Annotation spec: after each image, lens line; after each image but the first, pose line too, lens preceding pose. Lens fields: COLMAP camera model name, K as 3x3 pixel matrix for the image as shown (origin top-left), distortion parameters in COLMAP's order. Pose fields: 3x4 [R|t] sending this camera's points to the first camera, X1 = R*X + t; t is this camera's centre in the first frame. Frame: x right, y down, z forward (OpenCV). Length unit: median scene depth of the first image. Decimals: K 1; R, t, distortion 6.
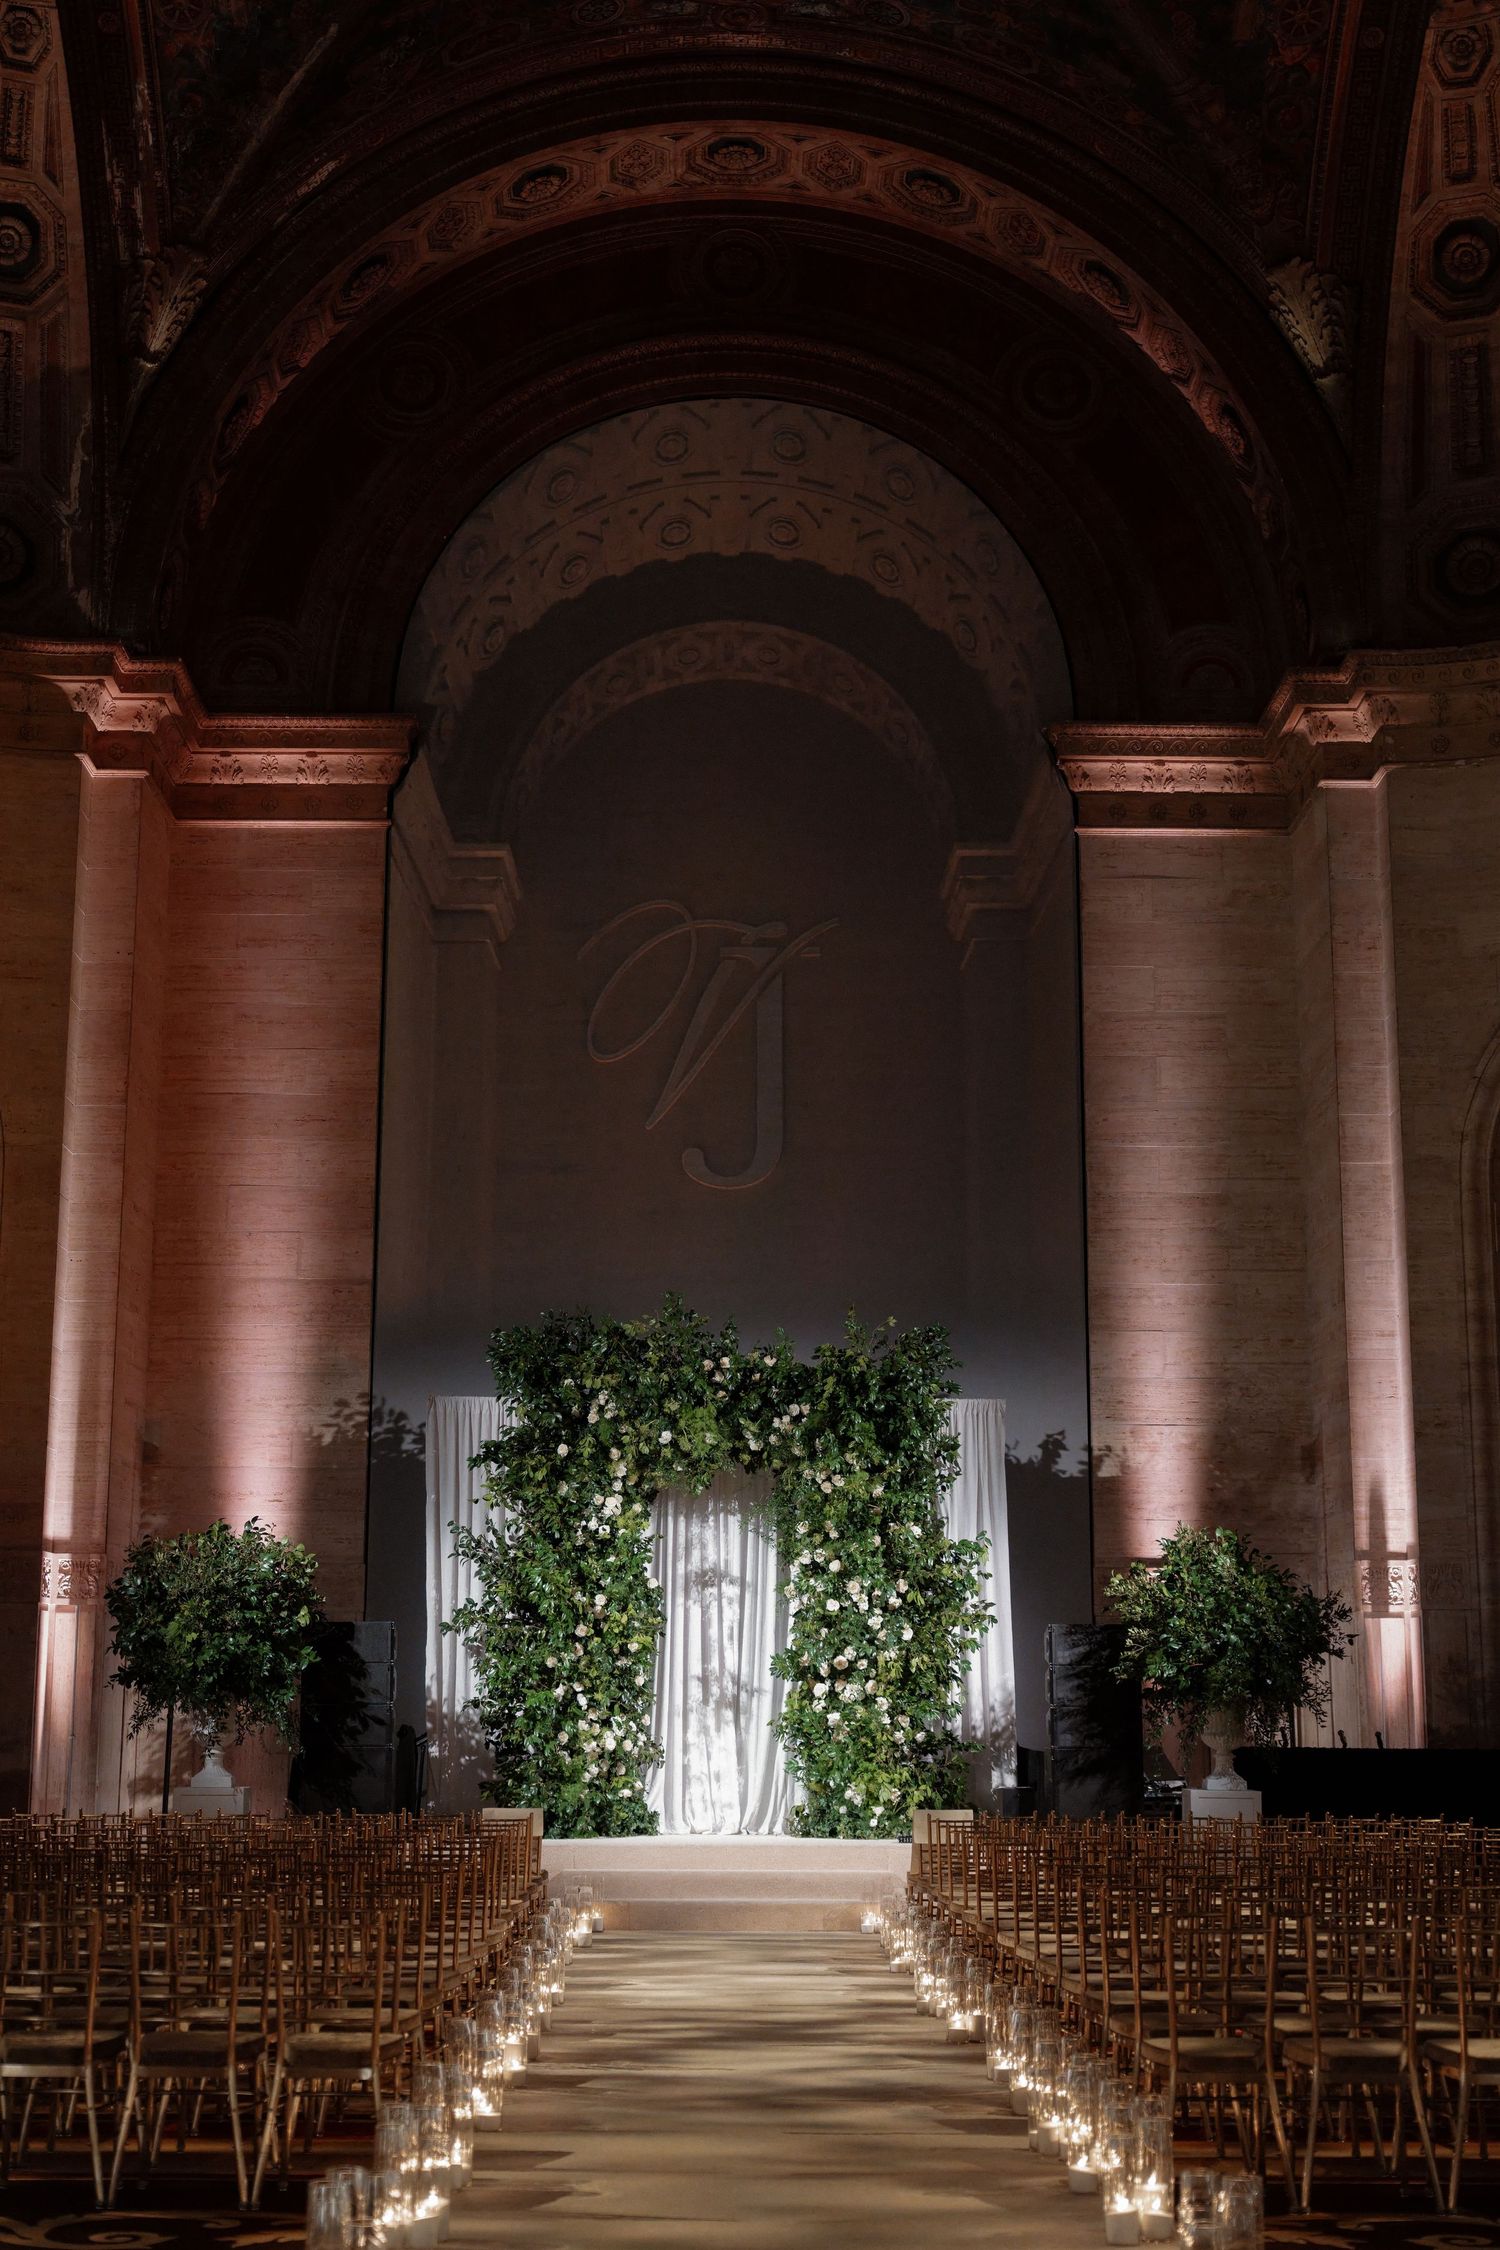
lens RADIAL K [[3003.0, 0, 738.9], [0, 3003.0, 1118.6], [0, 0, 1]] dist [-0.009774, 0.000000]
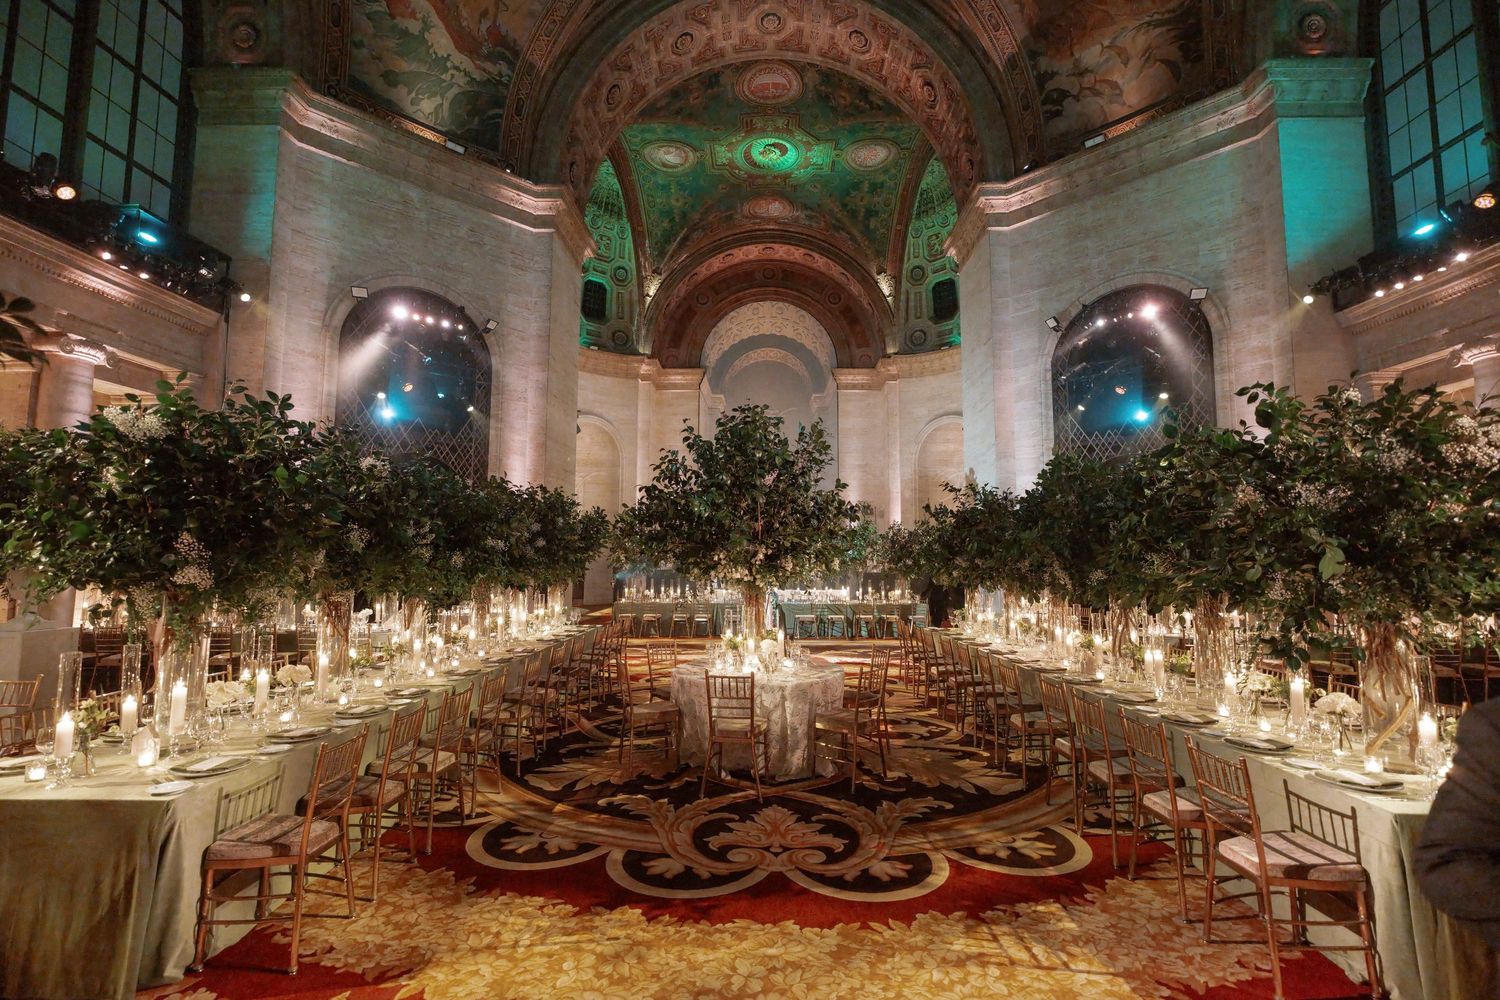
lens RADIAL K [[672.4, 0, 755.7], [0, 672.4, 511.0], [0, 0, 1]] dist [0.017774, -0.003734]
pose [[0.999595, -0.003614, -0.028239, 0.007921], [0.006874, 0.993201, 0.116207, -0.029150], [0.027627, -0.116354, 0.992823, -0.134983]]
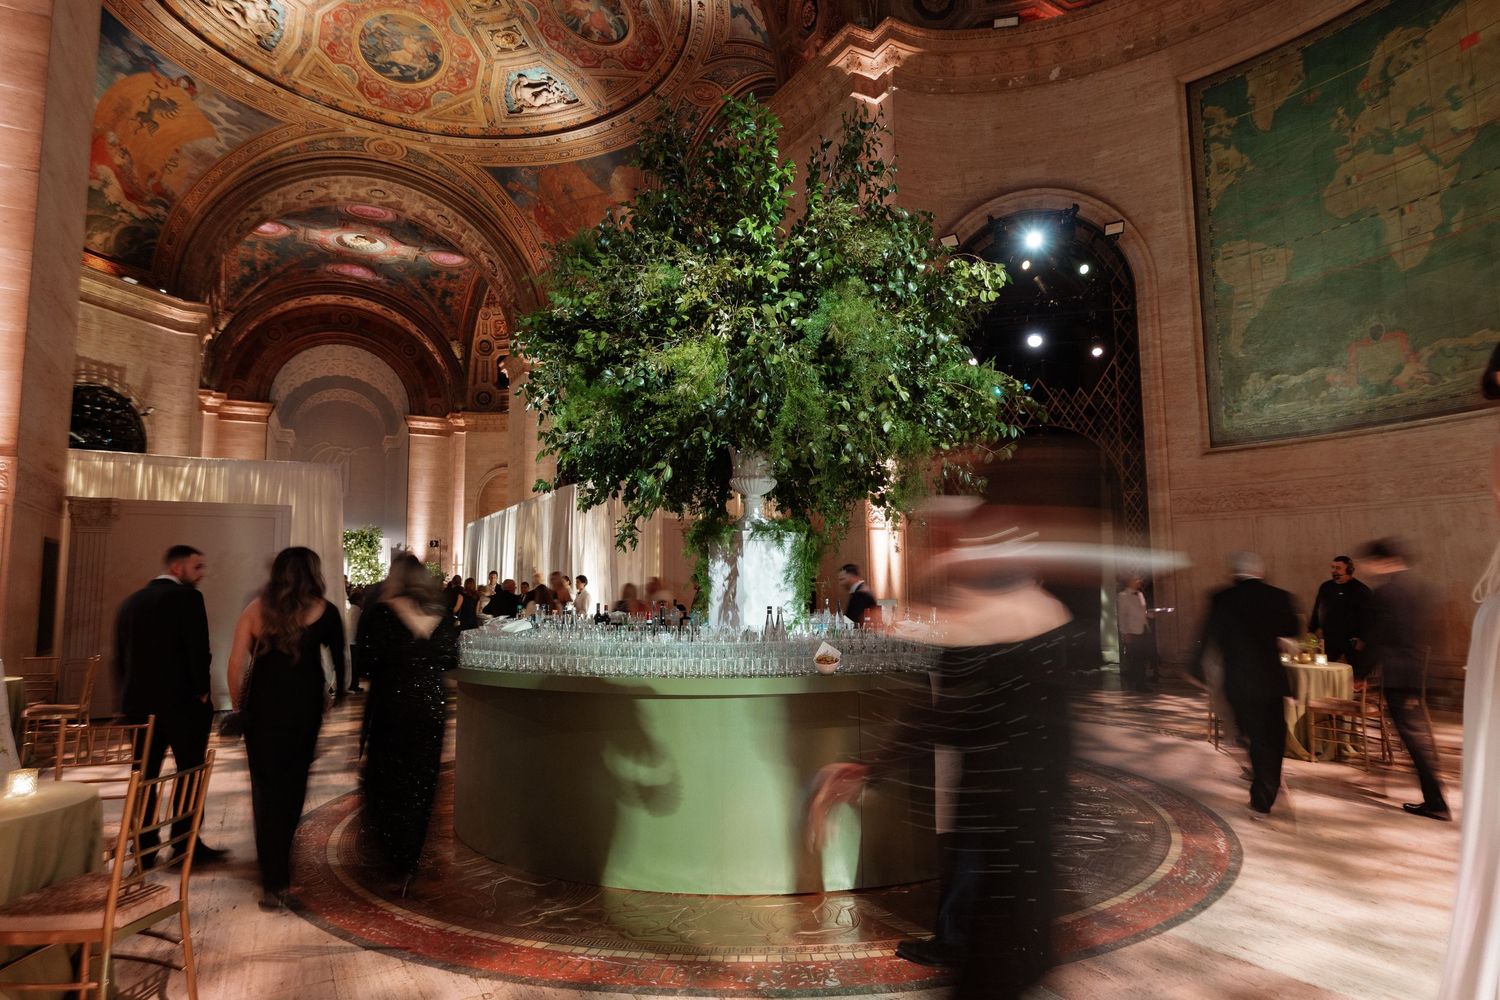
lens RADIAL K [[859.3, 0, 756.0], [0, 859.3, 498.5], [0, 0, 1]] dist [-0.009315, 0.005992]
pose [[0.874166, 0.037756, 0.484157, -0.090216], [-0.078530, 0.994842, 0.064210, -0.130325], [-0.479235, -0.094151, 0.872622, -0.700190]]
